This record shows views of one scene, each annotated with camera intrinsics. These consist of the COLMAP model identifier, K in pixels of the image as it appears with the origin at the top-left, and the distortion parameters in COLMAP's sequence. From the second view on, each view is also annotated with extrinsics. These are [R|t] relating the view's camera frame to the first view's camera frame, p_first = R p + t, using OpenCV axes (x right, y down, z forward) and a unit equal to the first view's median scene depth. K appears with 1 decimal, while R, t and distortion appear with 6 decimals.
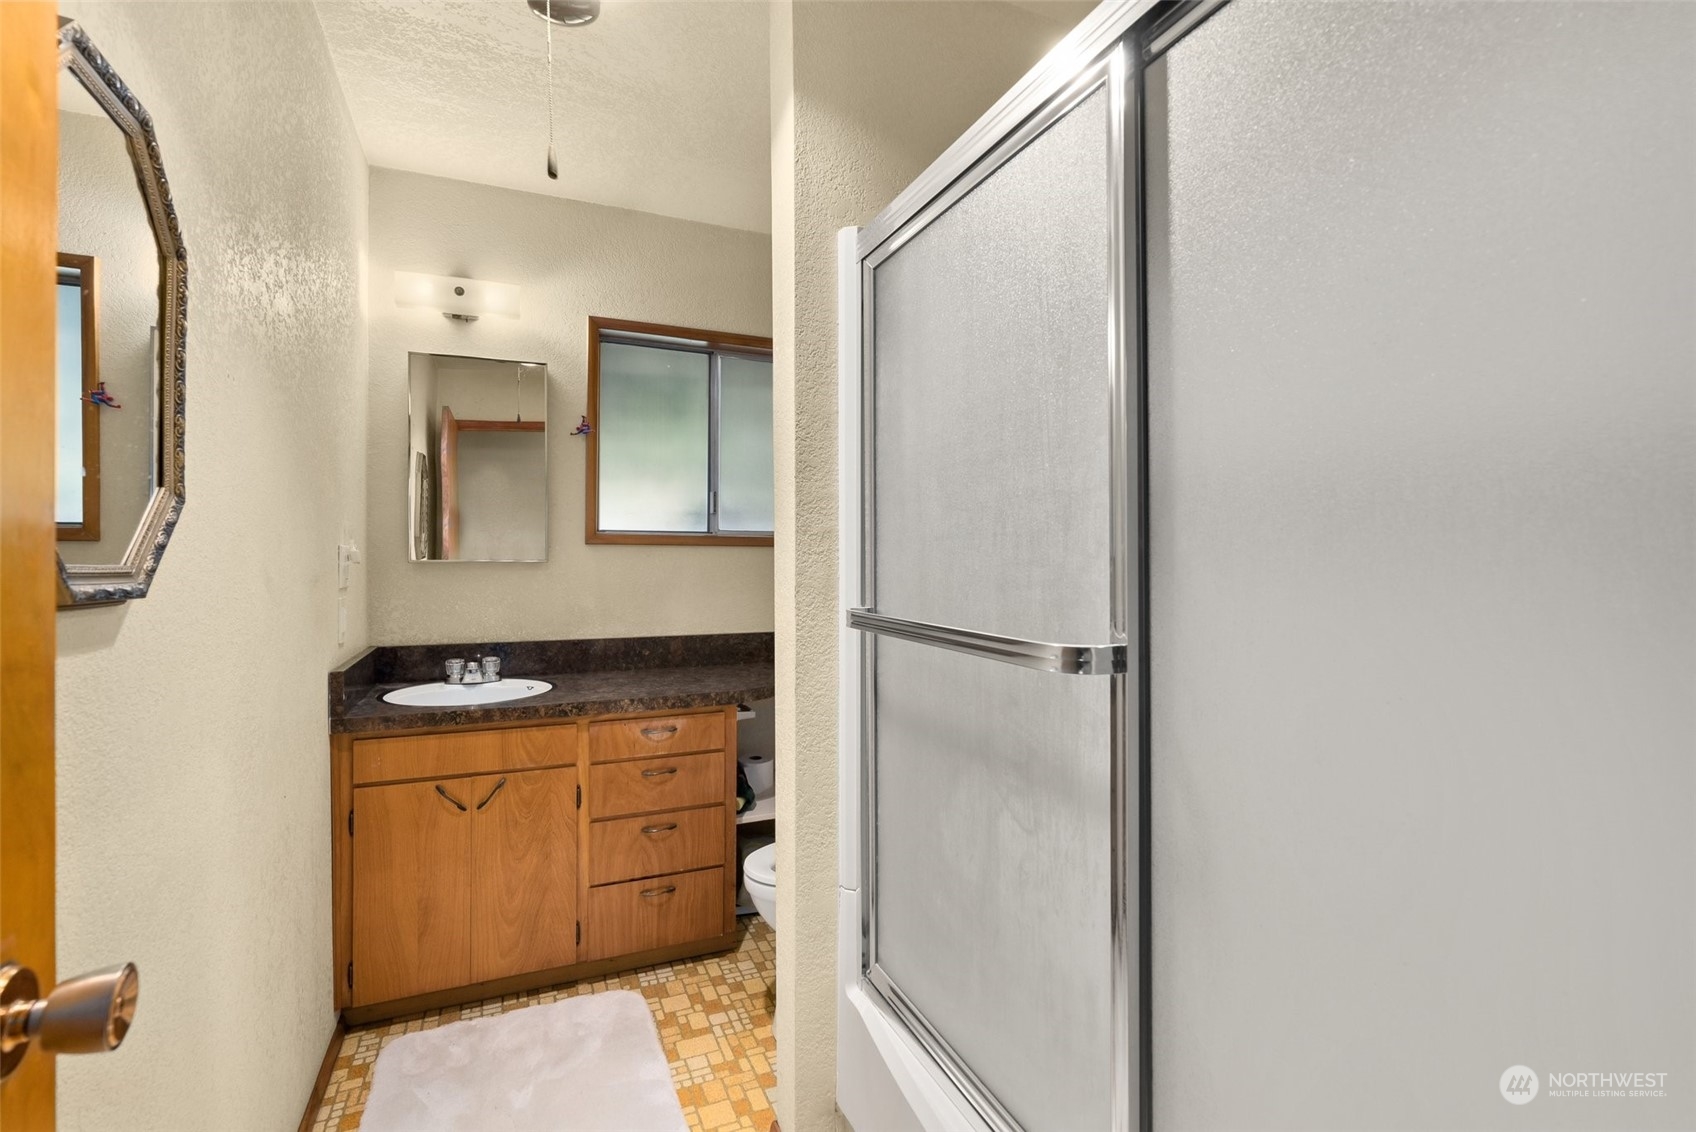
lens RADIAL K [[769.1, 0, 844.8], [0, 769.1, 553.7], [0, 0, 1]] dist [-0.007788, 0.000475]
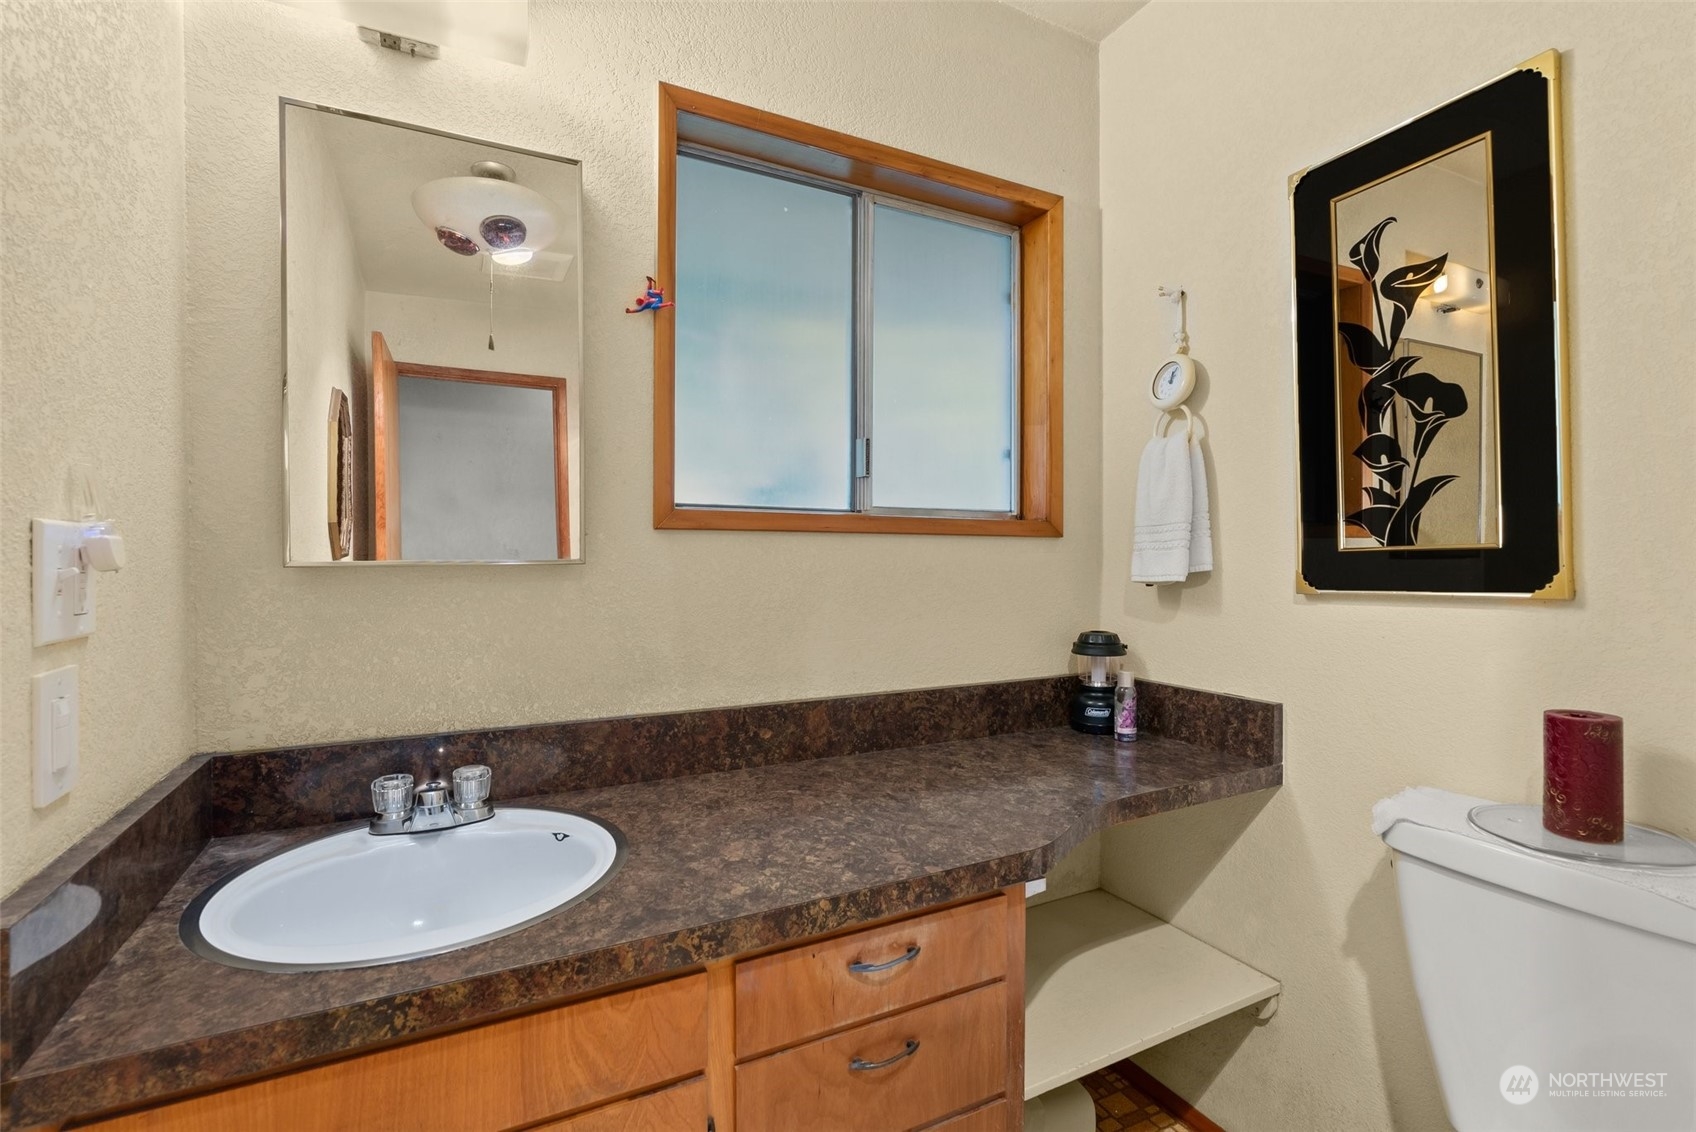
lens RADIAL K [[747.7, 0, 833.1], [0, 747.7, 559.7], [0, 0, 1]] dist [-0.003015, 0.000491]
pose [[0.998423, -0.002502, 0.056086, -0.266787], [0.001859, 0.999932, 0.011507, 0.002767], [-0.056111, -0.011385, 0.998360, 0.535625]]
